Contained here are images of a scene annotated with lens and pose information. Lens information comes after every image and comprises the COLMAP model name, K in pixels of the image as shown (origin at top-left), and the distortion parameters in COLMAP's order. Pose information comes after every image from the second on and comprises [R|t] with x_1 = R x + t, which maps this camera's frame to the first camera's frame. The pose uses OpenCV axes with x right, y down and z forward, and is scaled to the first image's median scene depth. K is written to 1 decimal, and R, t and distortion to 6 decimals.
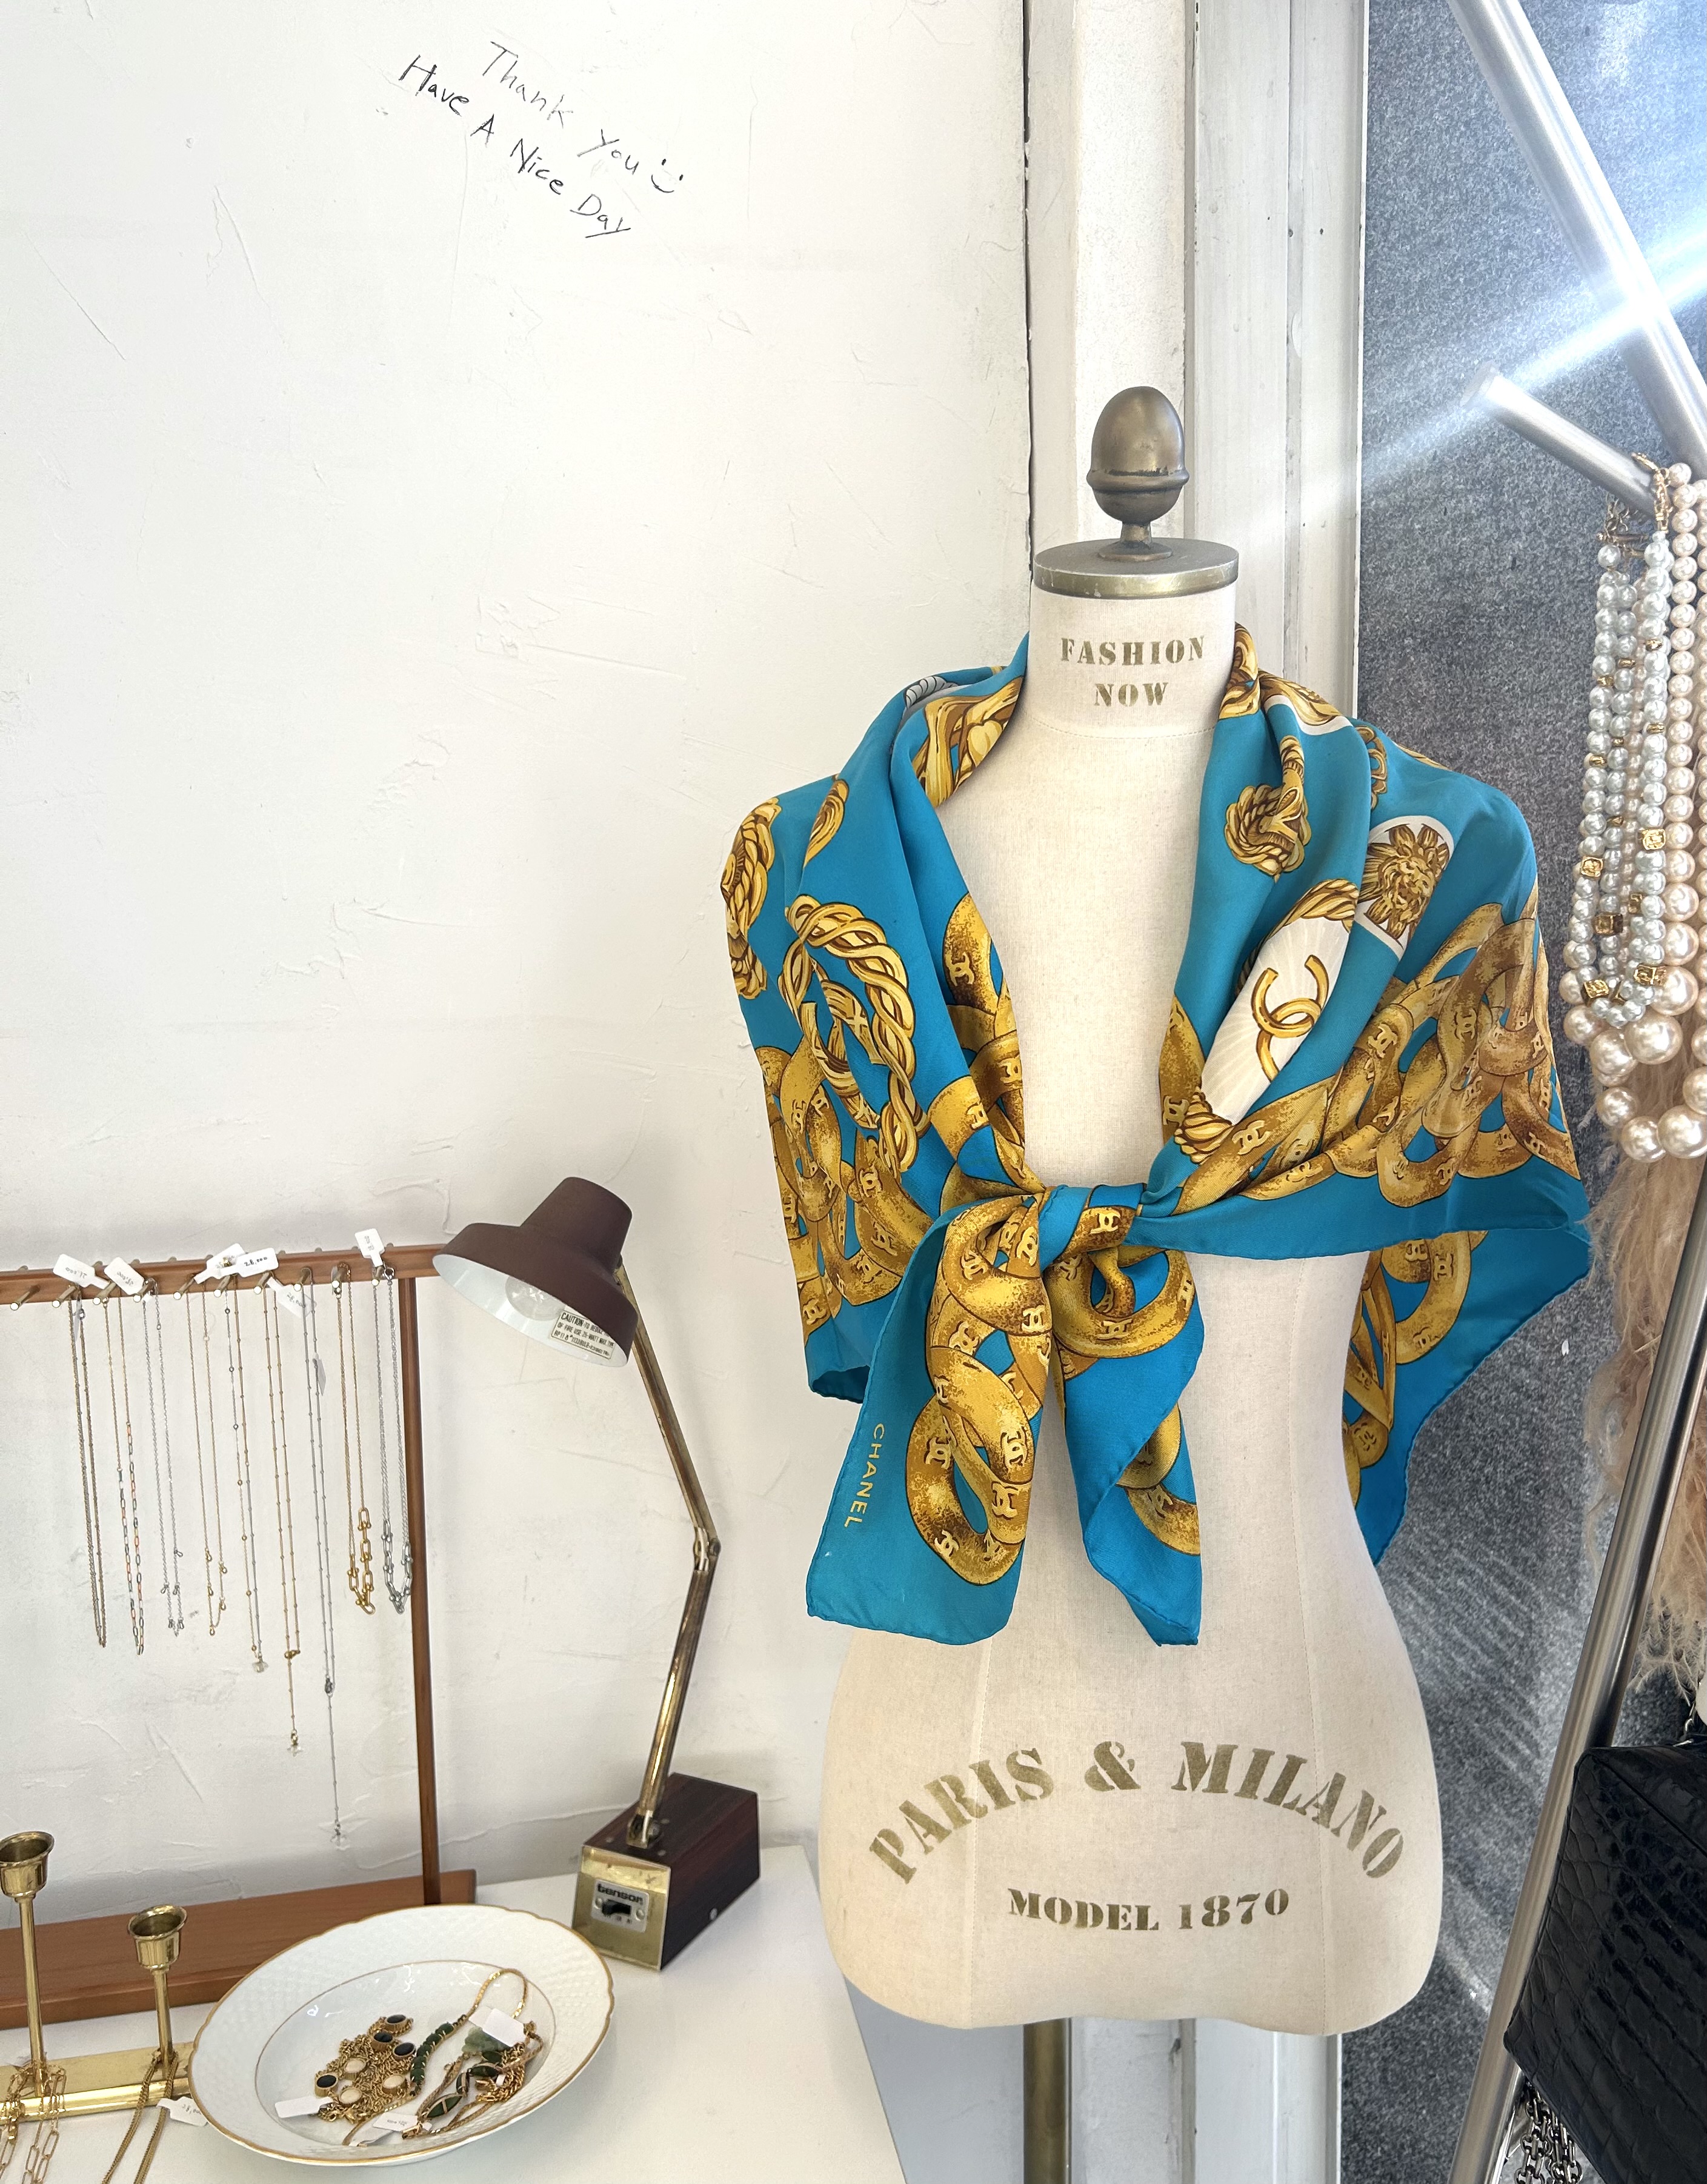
lens RADIAL K [[1748.6, 0, 862.6], [0, 1748.6, 1071.2], [0, 0, 1]] dist [0.034620, -0.061836]
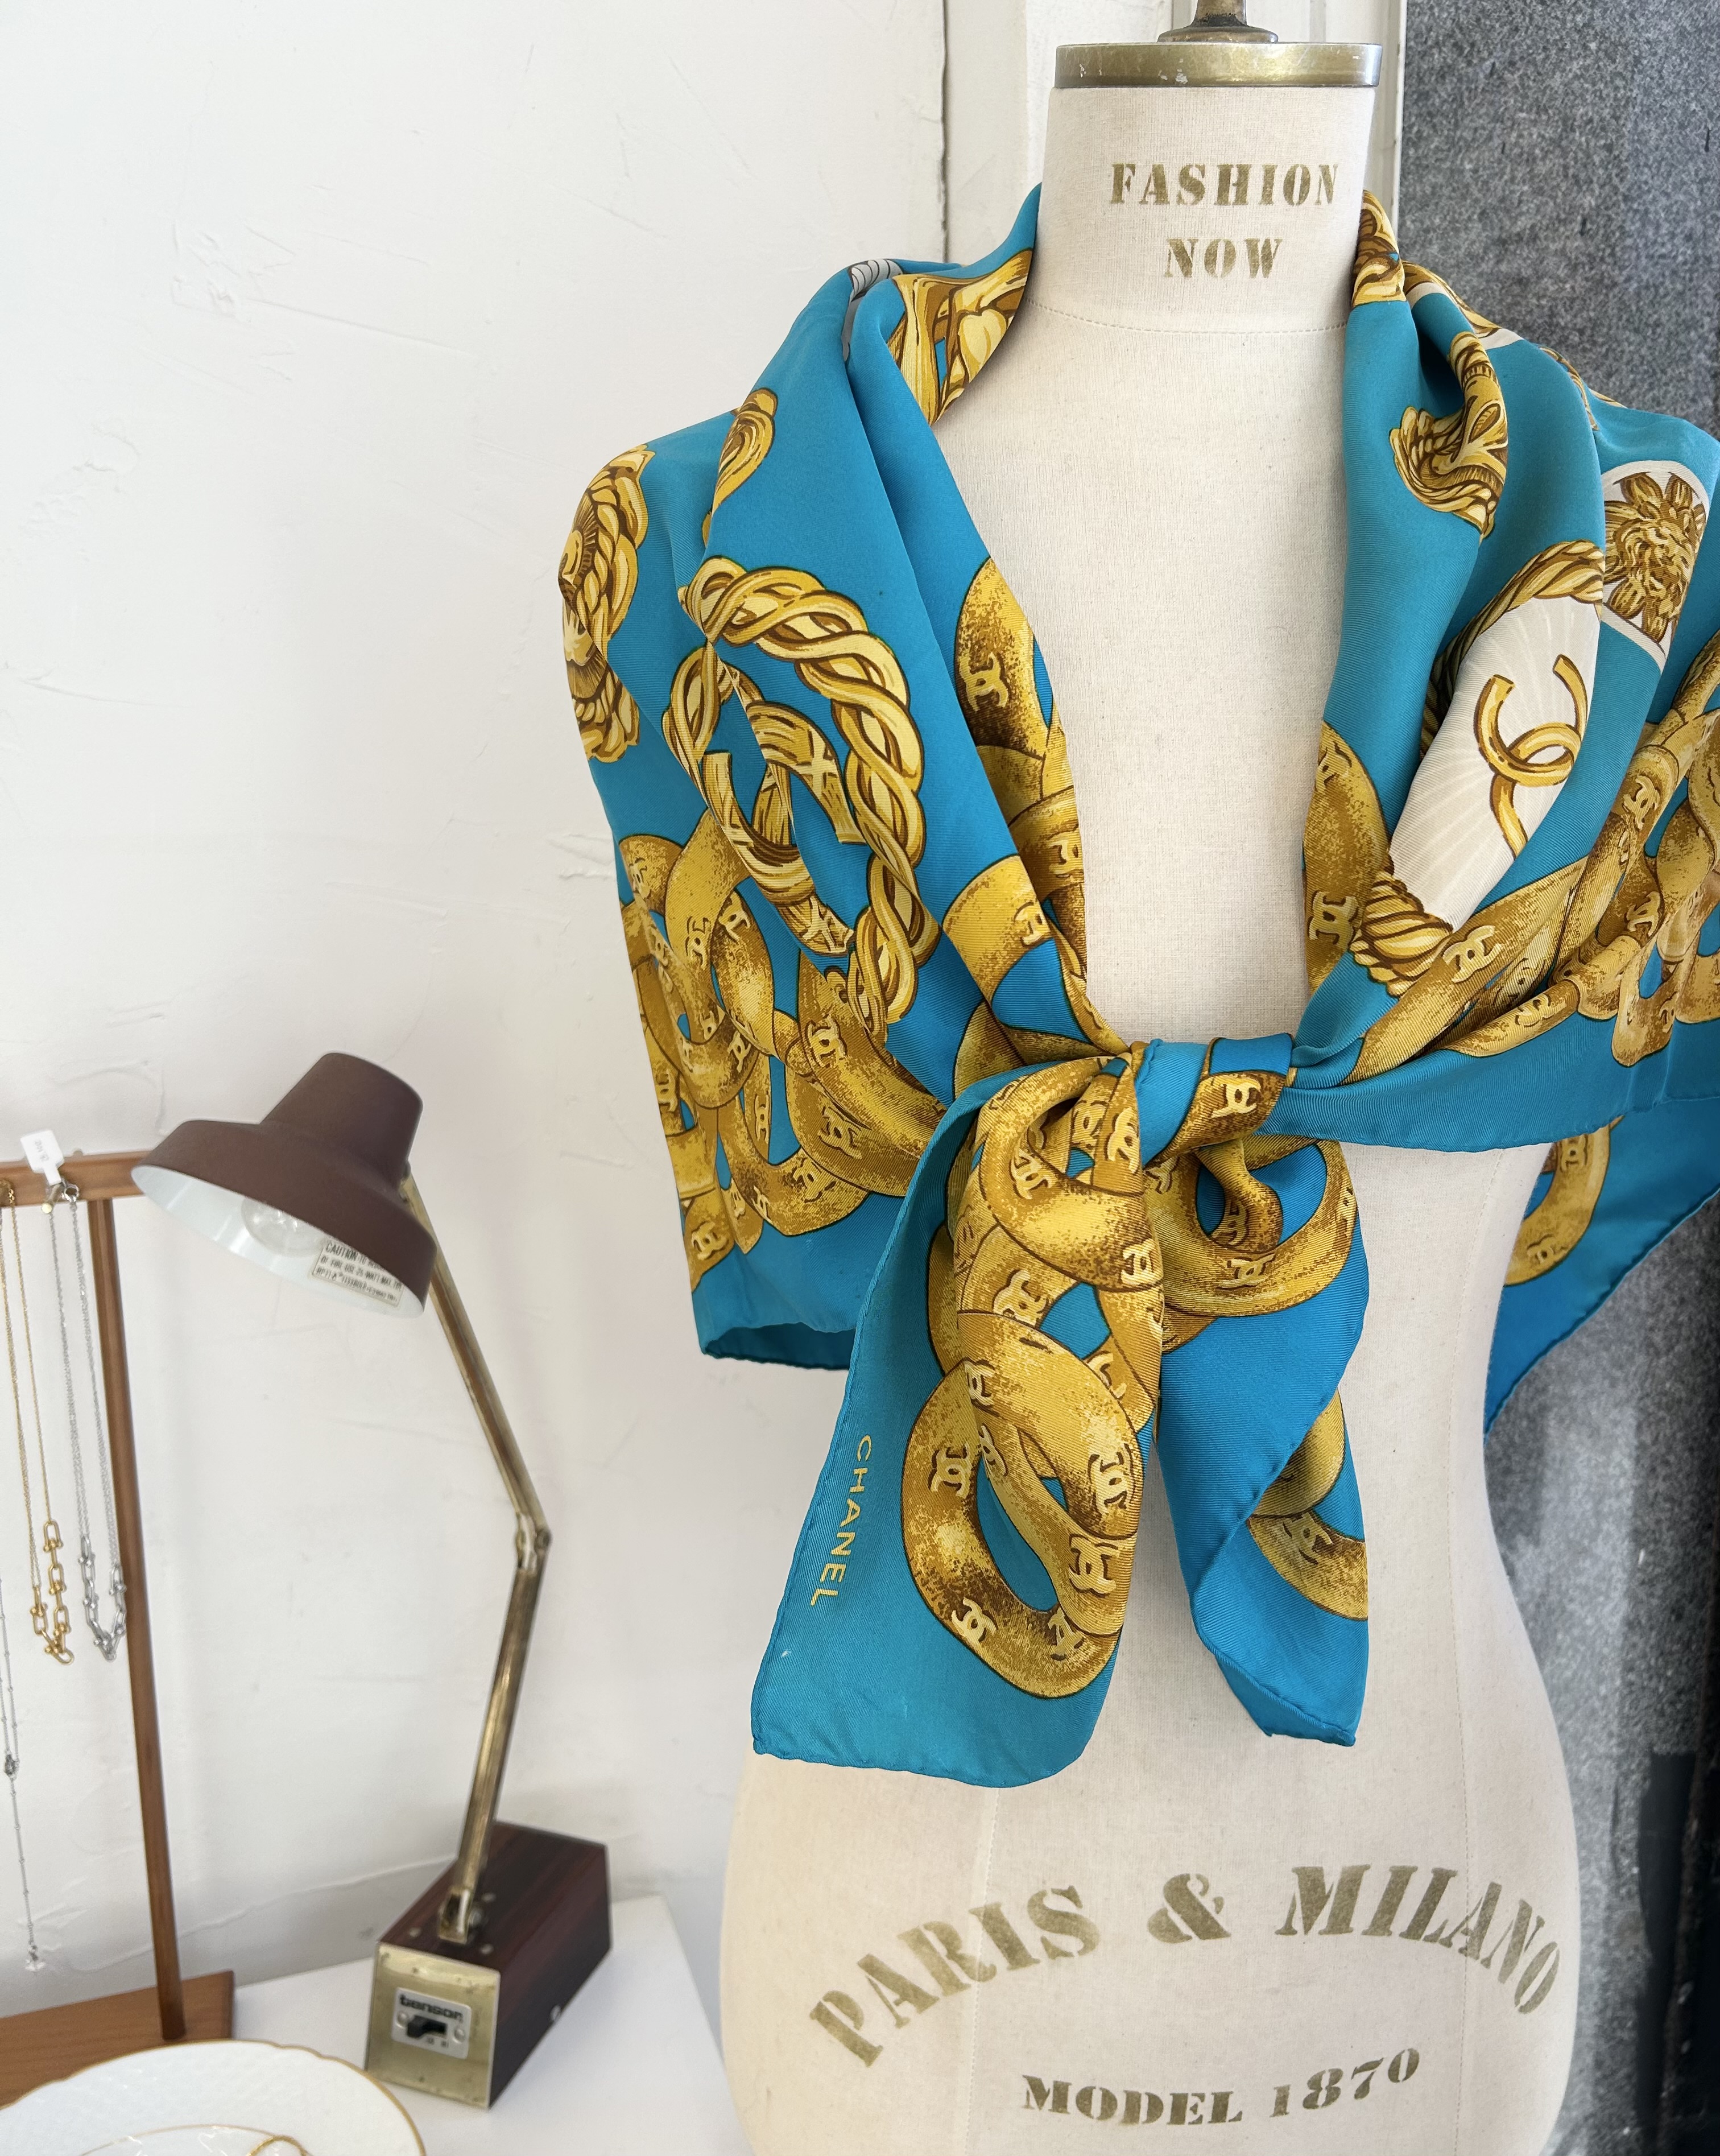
lens RADIAL K [[1794.3, 0, 855.0], [0, 1794.3, 1087.3], [0, 0, 1]] dist [0.000511, -0.002273]
pose [[0.993139, -0.018614, 0.115452, -0.055972], [0.010040, 0.997177, 0.074409, 0.030832], [-0.116511, -0.072739, 0.990522, 0.350262]]
